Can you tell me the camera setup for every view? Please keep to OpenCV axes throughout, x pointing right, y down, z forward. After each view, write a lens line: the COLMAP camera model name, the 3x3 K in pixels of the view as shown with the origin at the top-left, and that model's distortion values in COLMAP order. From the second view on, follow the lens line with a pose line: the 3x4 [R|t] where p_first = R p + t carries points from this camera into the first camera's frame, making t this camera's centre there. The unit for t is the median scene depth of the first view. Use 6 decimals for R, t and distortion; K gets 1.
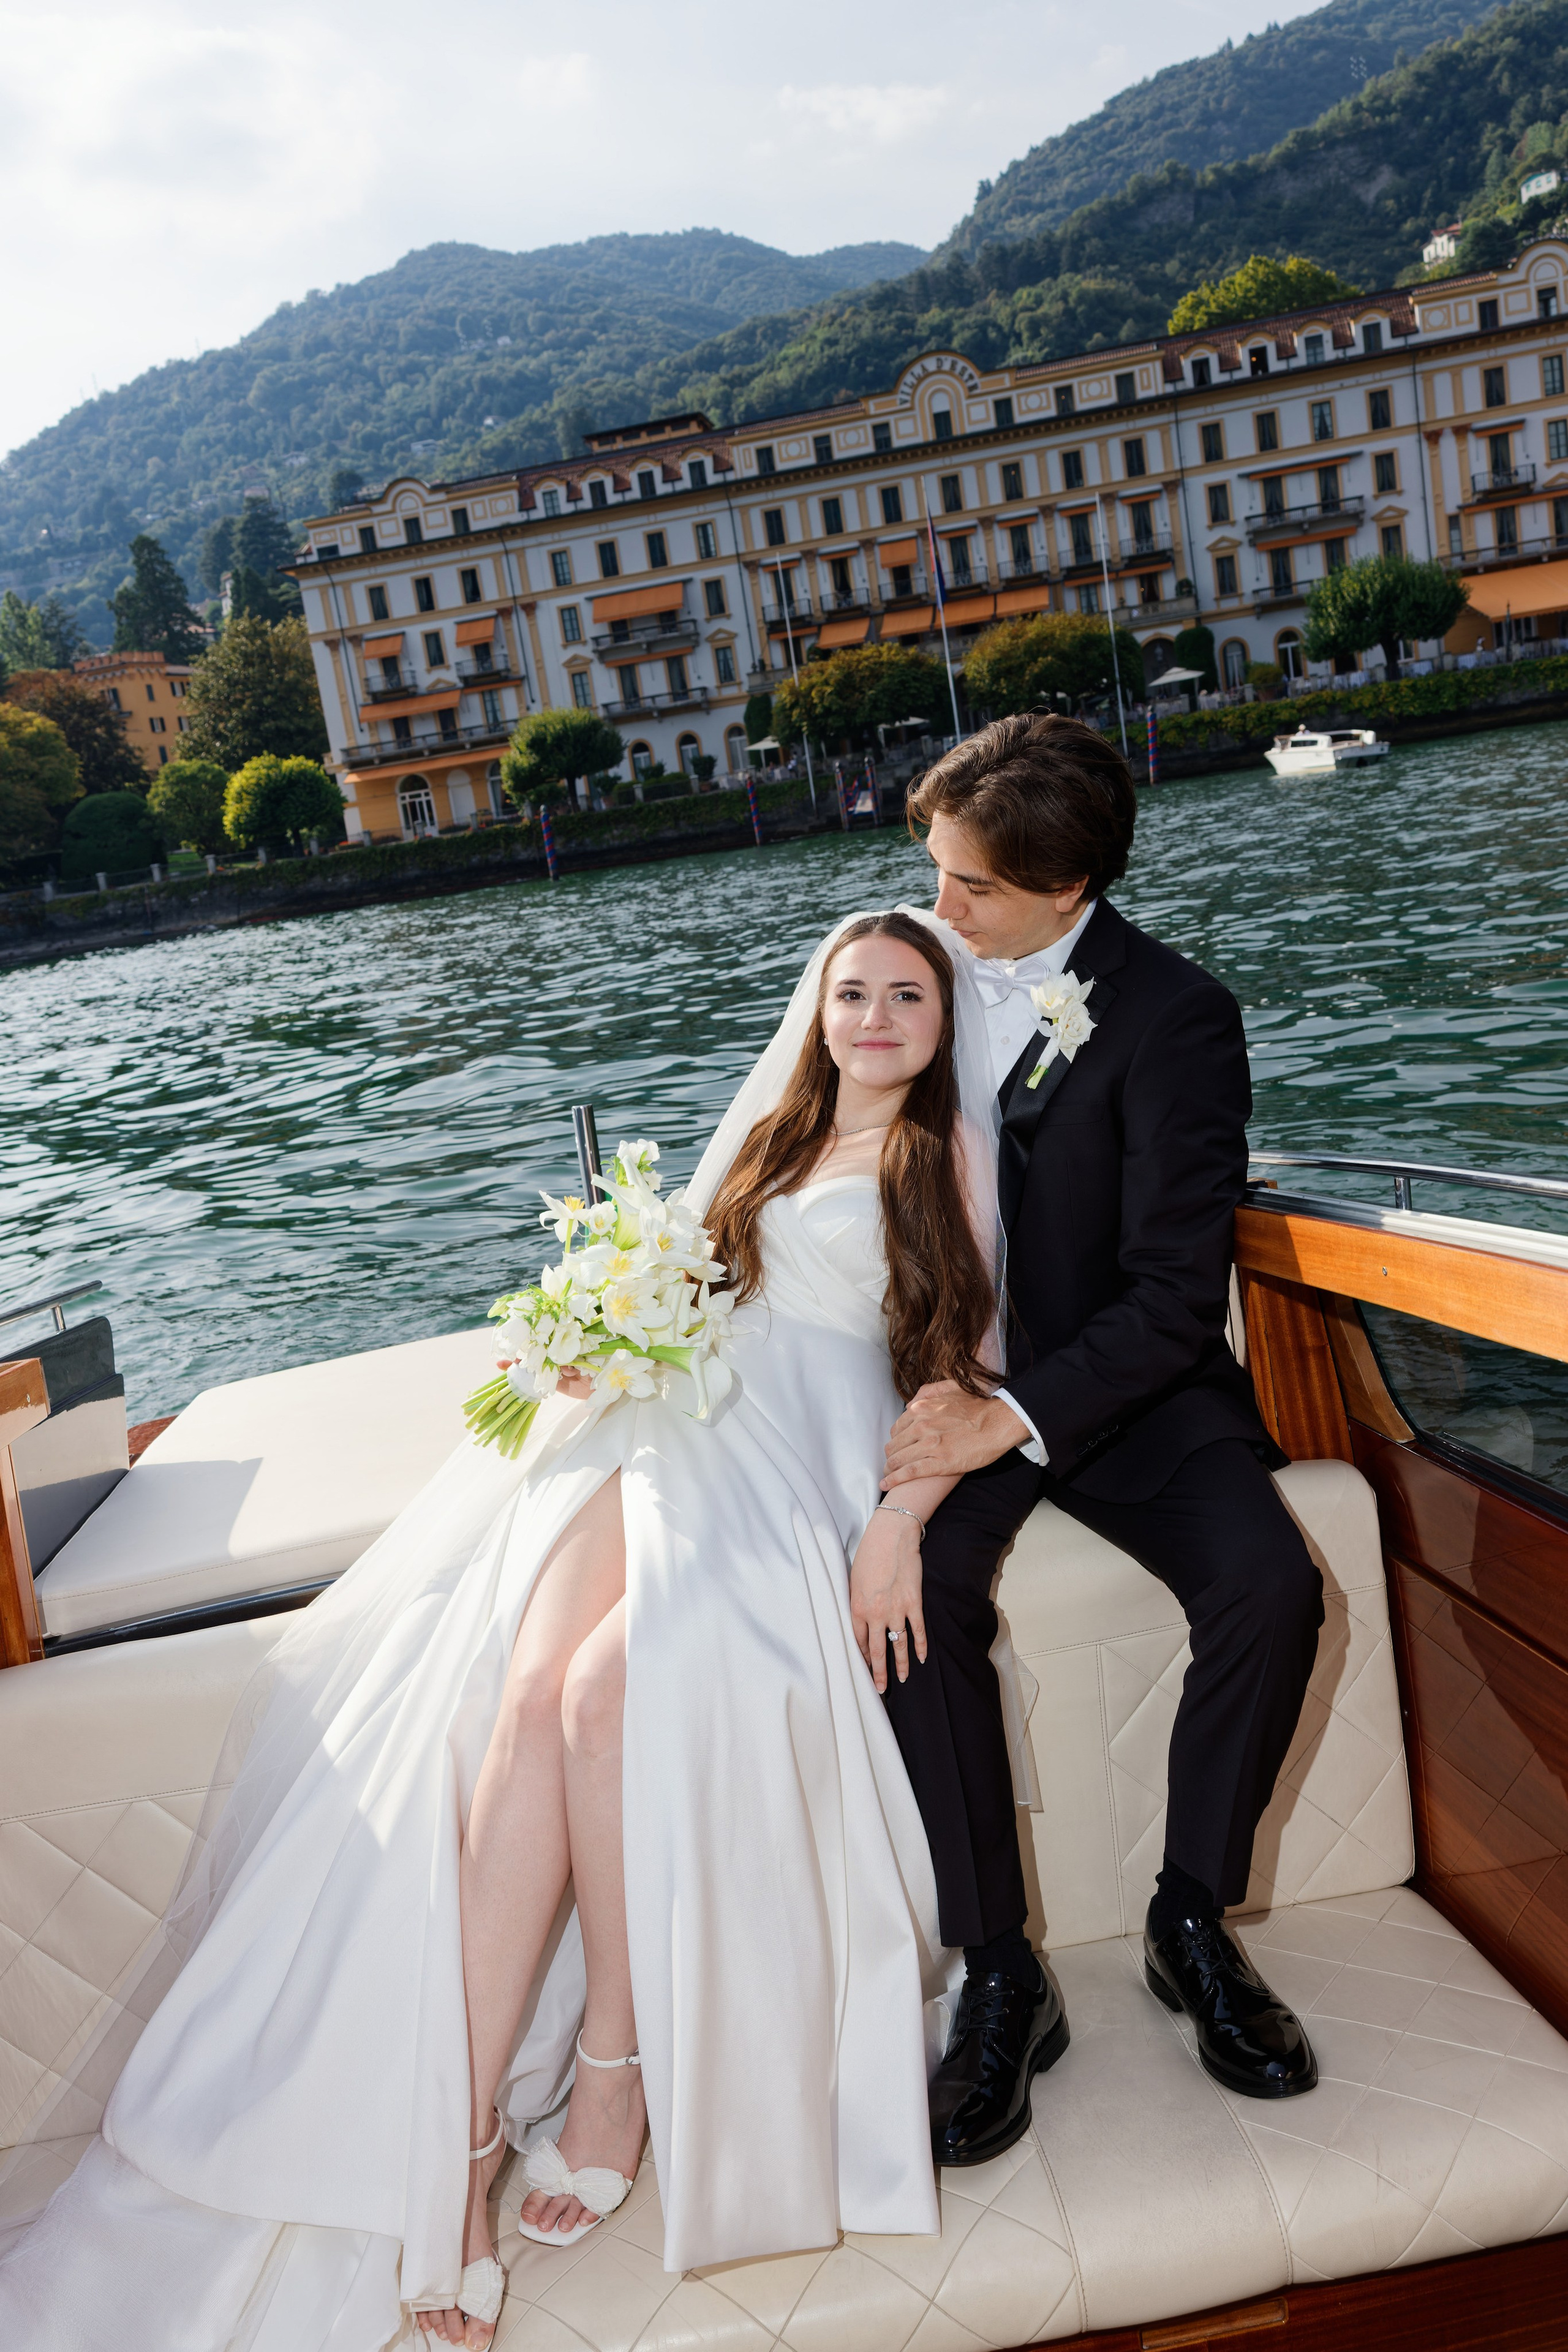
lens RADIAL K [[1943.1, 0, 741.3], [0, 1943.1, 1144.9], [0, 0, 1]] dist [0.012878, 0.007752]
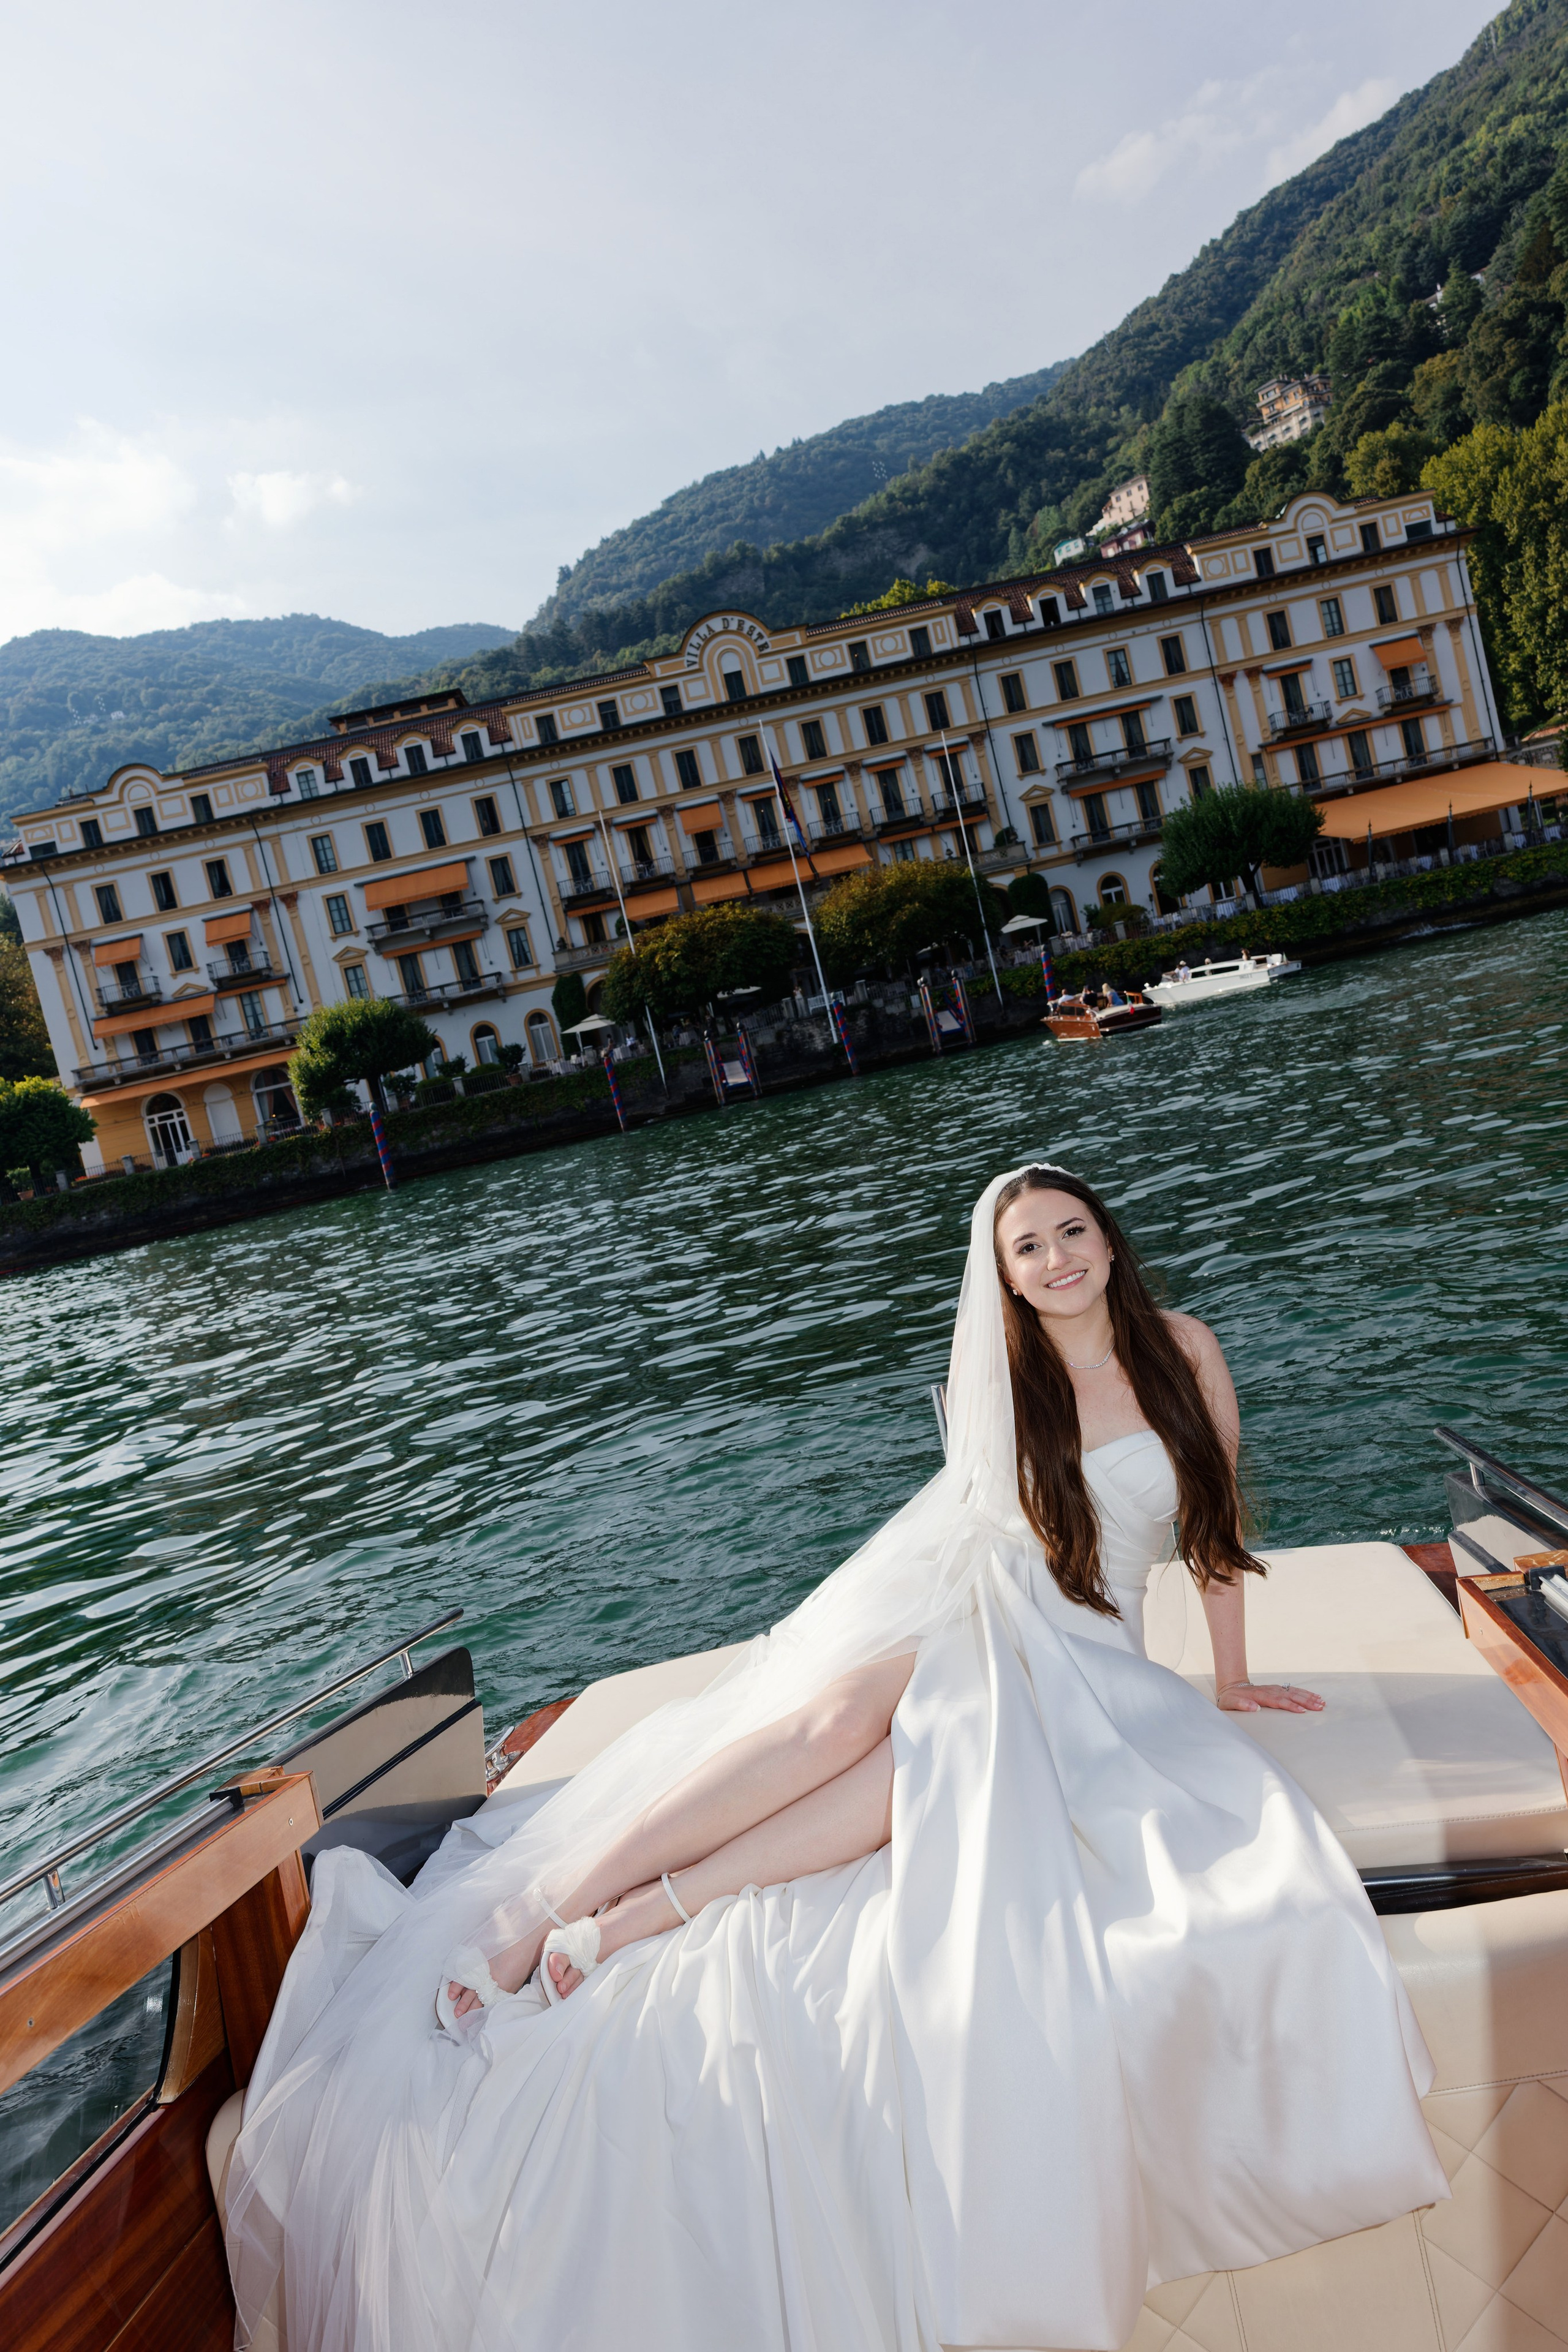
lens RADIAL K [[1848.9, 0, 814.1], [0, 1848.9, 1170.2], [0, 0, 1]] dist [0.002162, 0.031647]
pose [[0.970913, -0.085706, 0.223567, -0.076239], [0.117122, 0.984404, -0.131266, -0.014713], [-0.208830, 0.153632, 0.965809, 0.152251]]
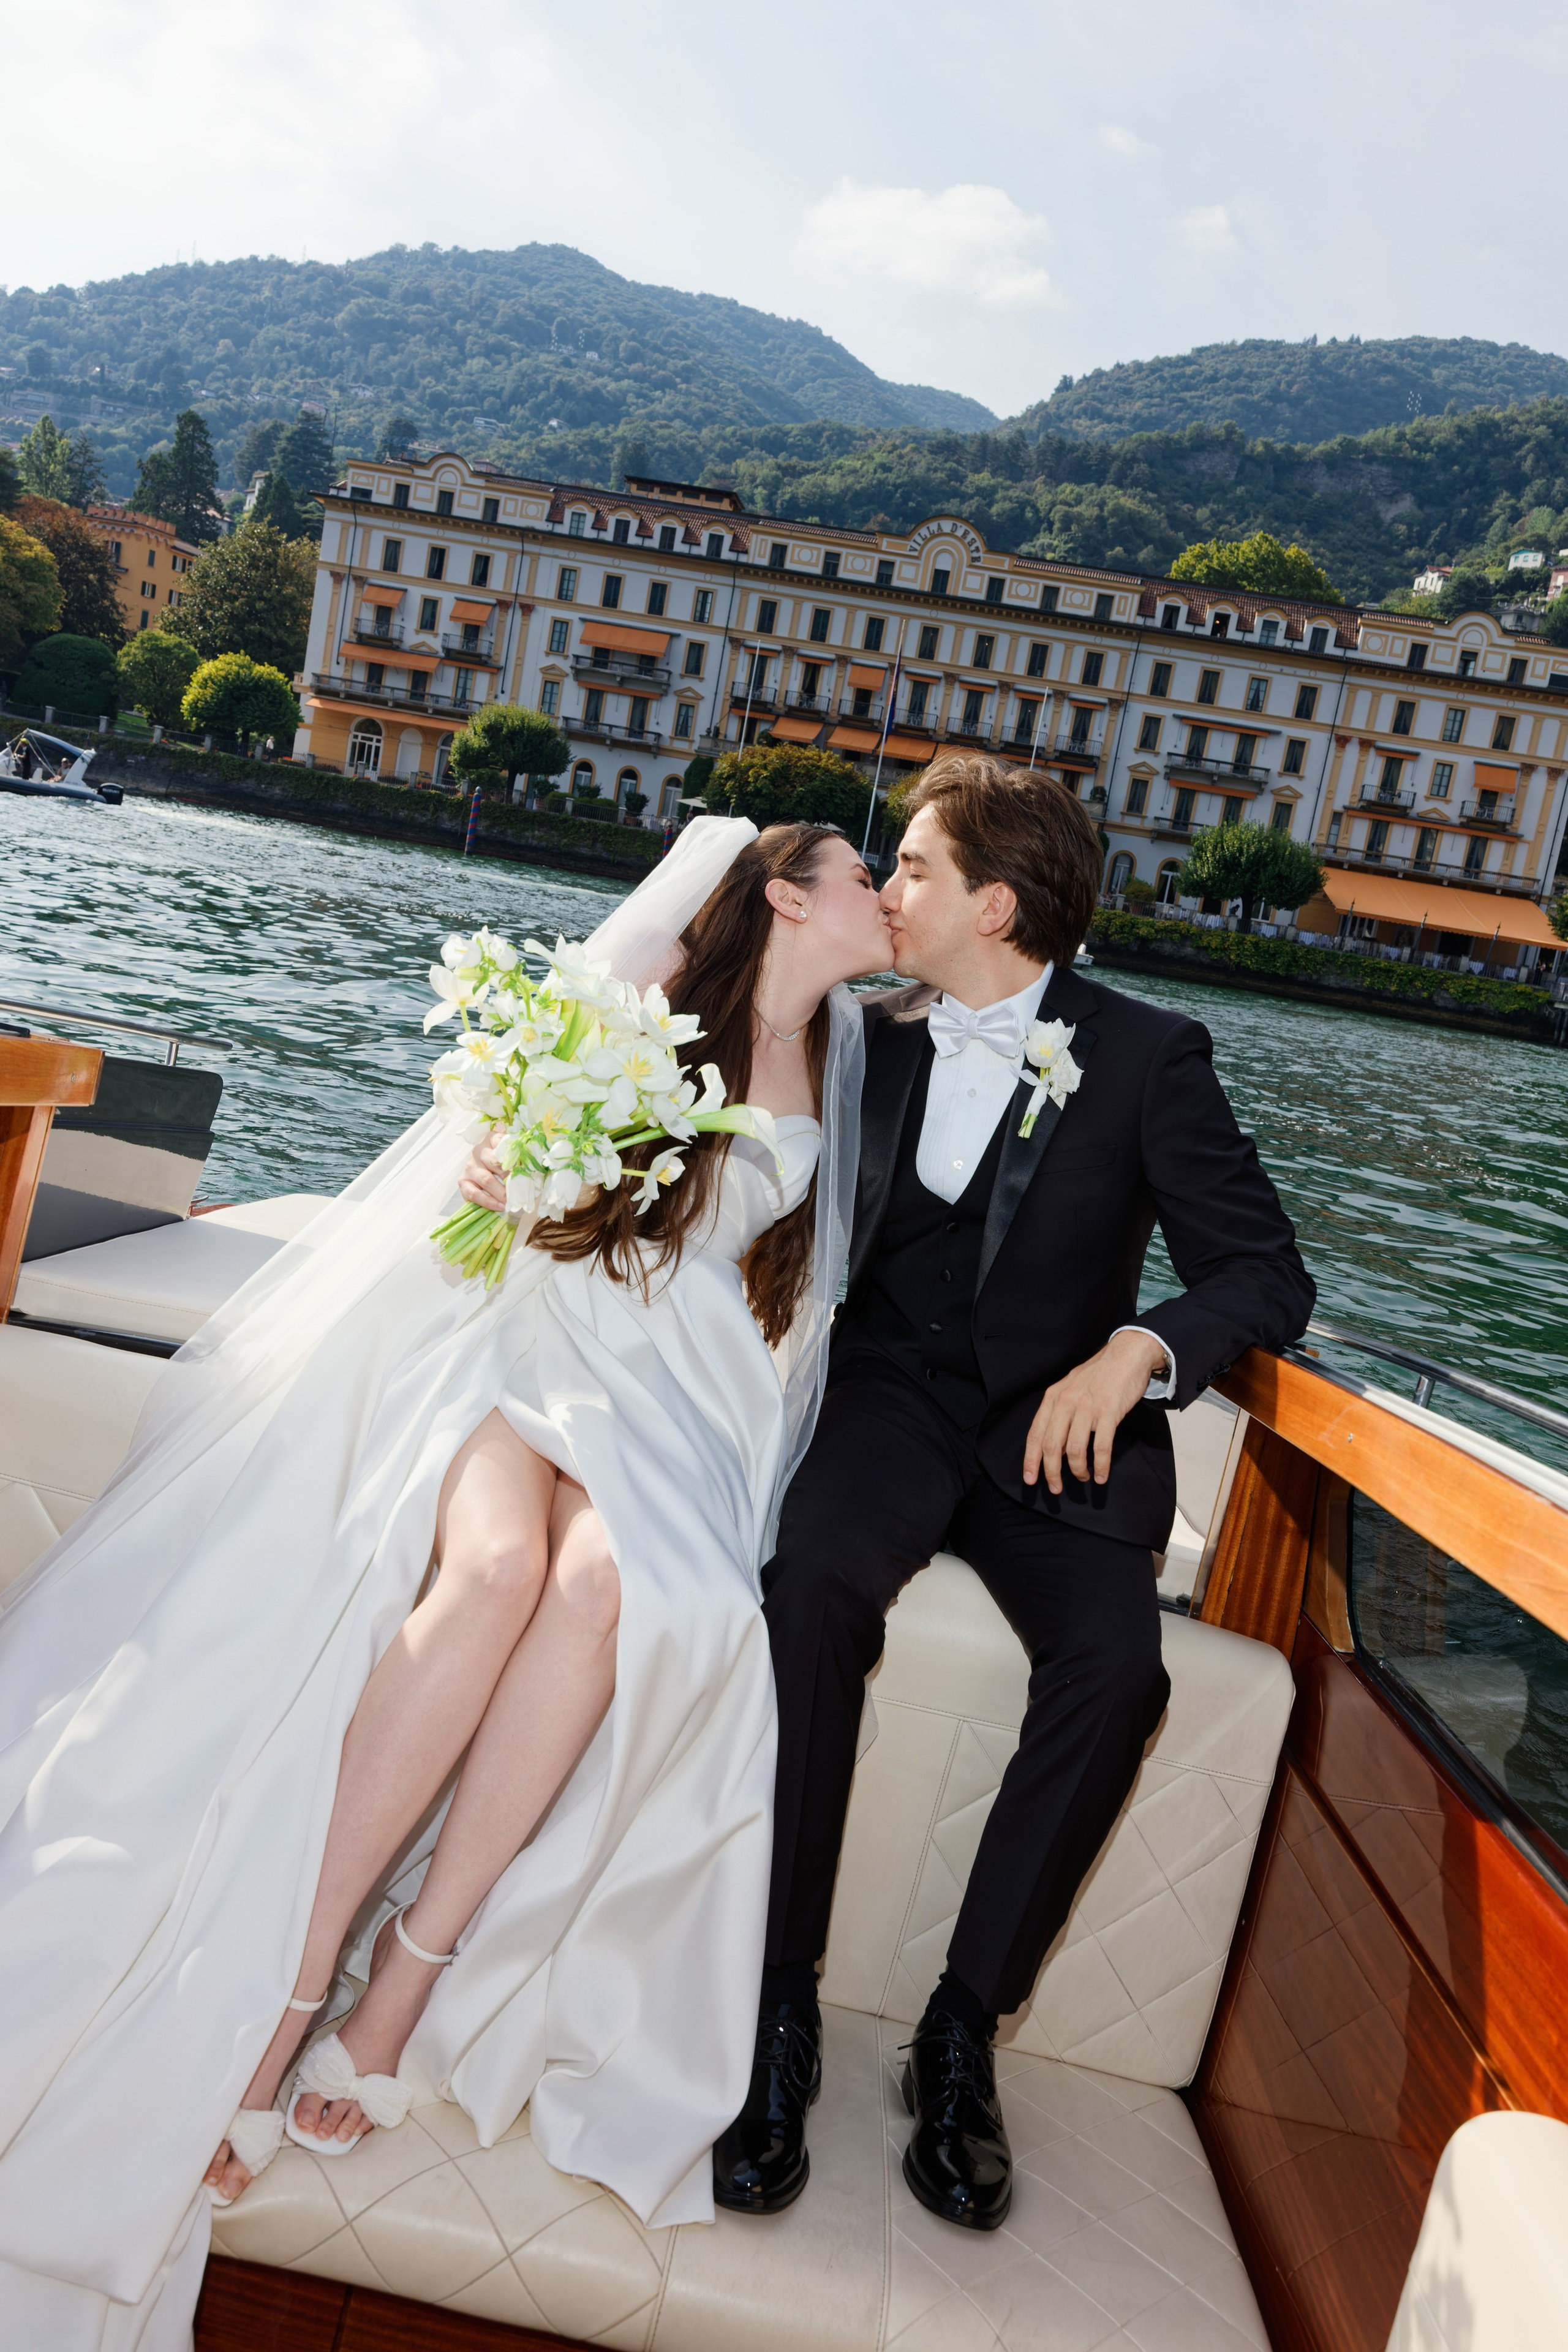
lens RADIAL K [[1869.3, 0, 780.1], [0, 1869.3, 1142.0], [0, 0, 1]] dist [0.021857, -0.009828]
pose [[0.944607, 0.311556, 0.103202, 0.007479], [-0.308447, 0.950165, -0.045241, 0.005838], [-0.112154, 0.010902, 0.993631, -0.034143]]
